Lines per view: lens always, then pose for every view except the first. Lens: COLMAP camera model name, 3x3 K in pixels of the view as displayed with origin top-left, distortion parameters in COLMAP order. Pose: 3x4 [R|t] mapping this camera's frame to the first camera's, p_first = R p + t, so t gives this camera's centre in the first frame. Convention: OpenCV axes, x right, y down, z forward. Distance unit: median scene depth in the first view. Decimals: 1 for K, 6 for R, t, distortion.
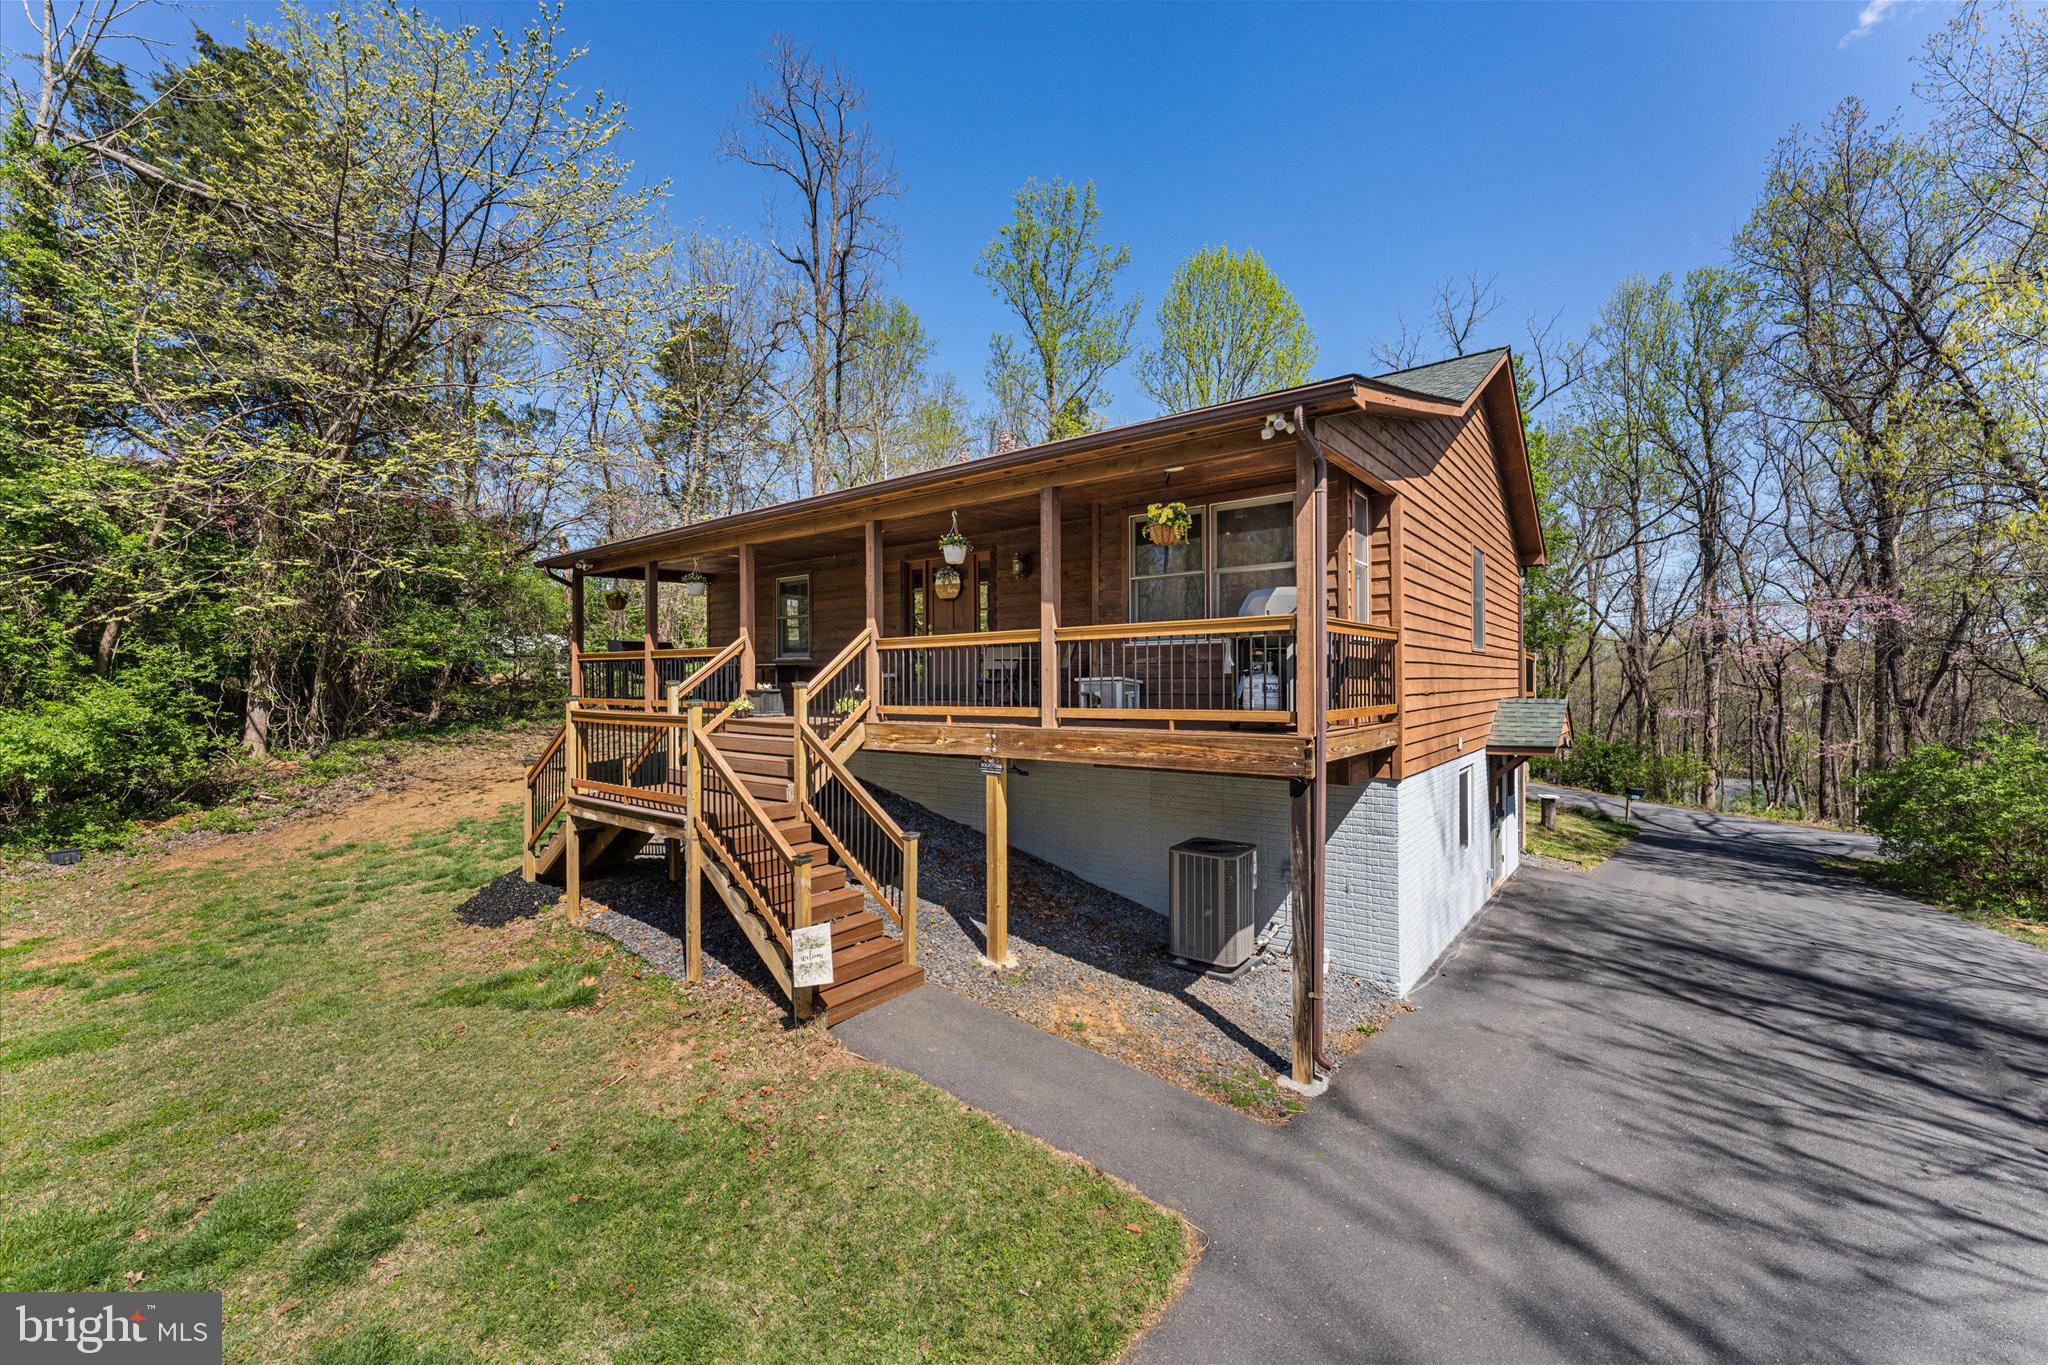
lens RADIAL K [[816.6, 0, 1011.2], [0, 816.6, 674.6], [0, 0, 1]] dist [-0.001610, 0.000147]
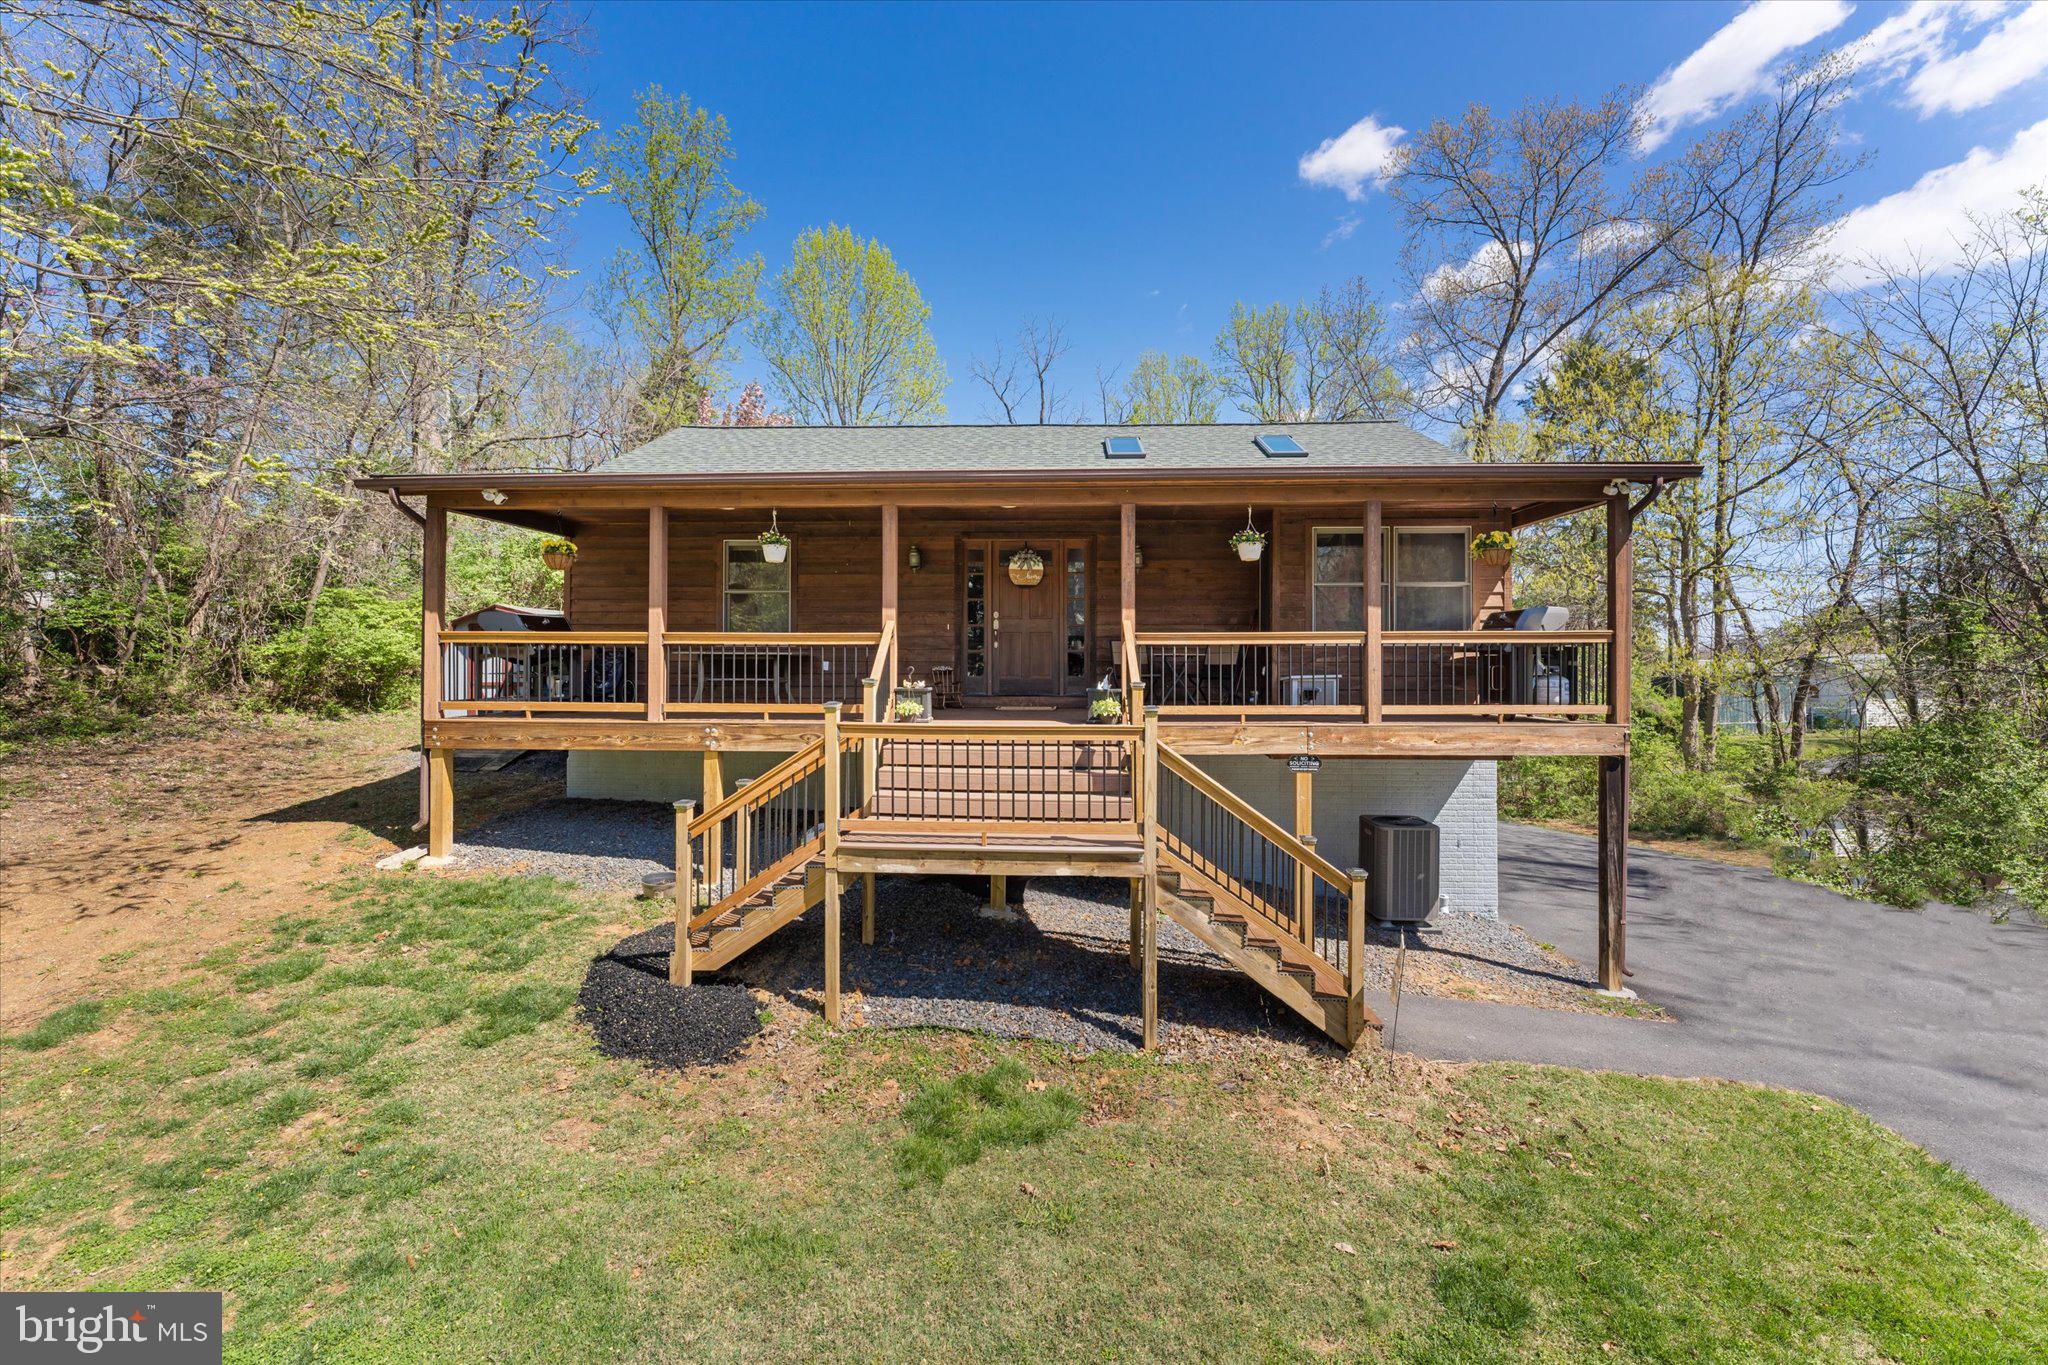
lens RADIAL K [[816.6, 0, 1014.8], [0, 816.6, 667.2], [0, 0, 1]] dist [-0.001610, 0.000147]
pose [[0.813060, 0.009338, 0.582105, -0.830197], [-0.010383, 0.999945, -0.001537, -0.002904], [-0.582087, -0.004794, 0.813112, 0.346619]]
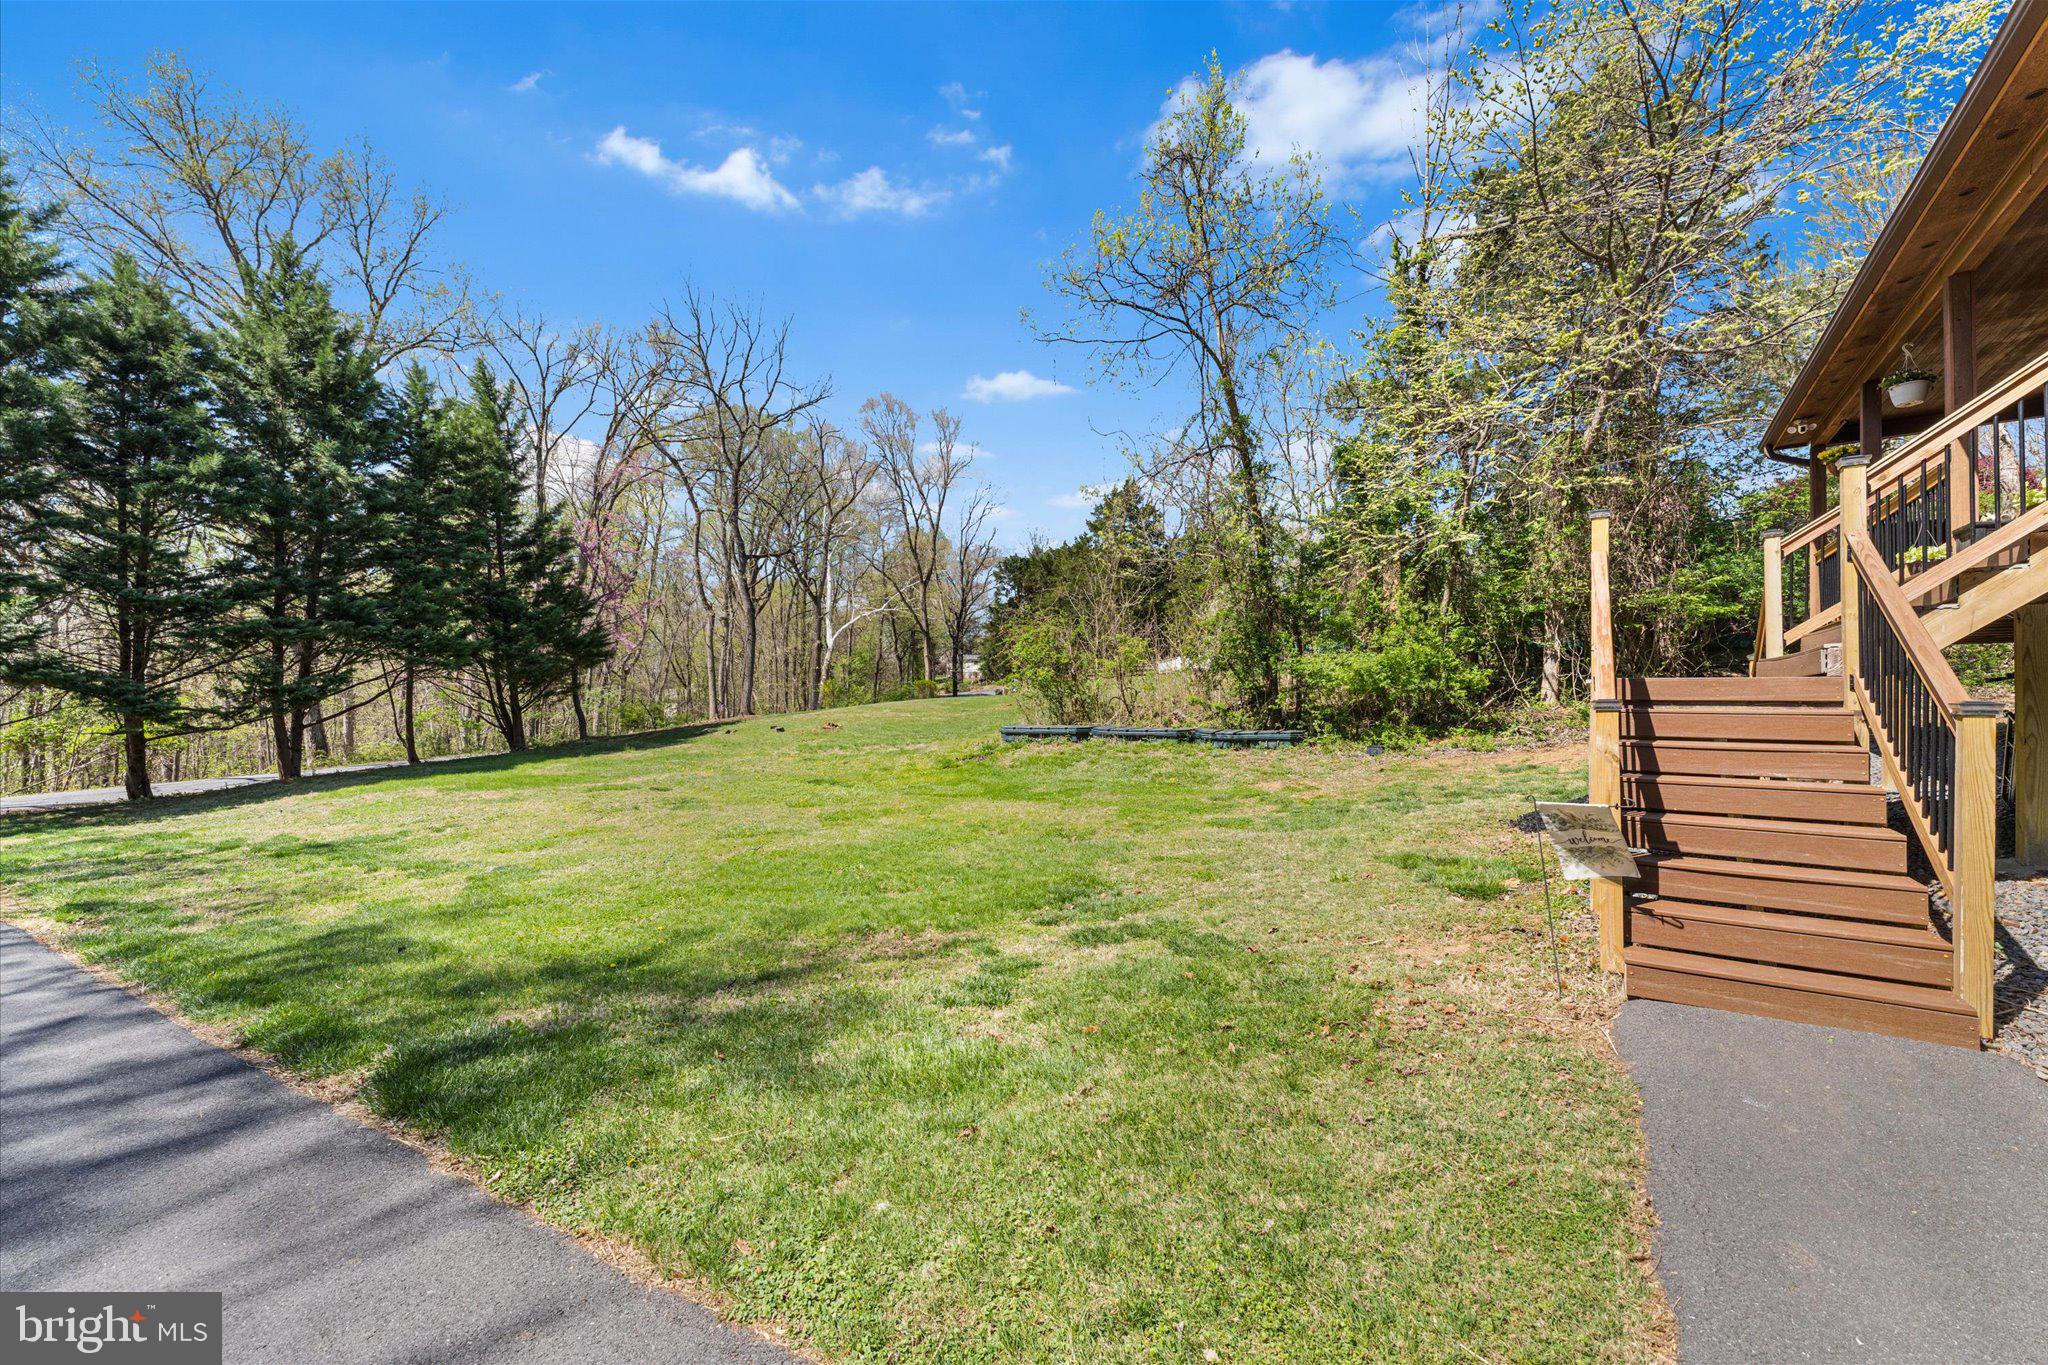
lens RADIAL K [[816.6, 0, 1012.7], [0, 816.6, 694.4], [0, 0, 1]] dist [-0.001610, 0.000147]
pose [[0.064094, 0.003327, -0.997938, 0.229350], [-0.000973, 0.999994, 0.003271, 0.152992], [0.997943, 0.000762, 0.064097, 0.370559]]
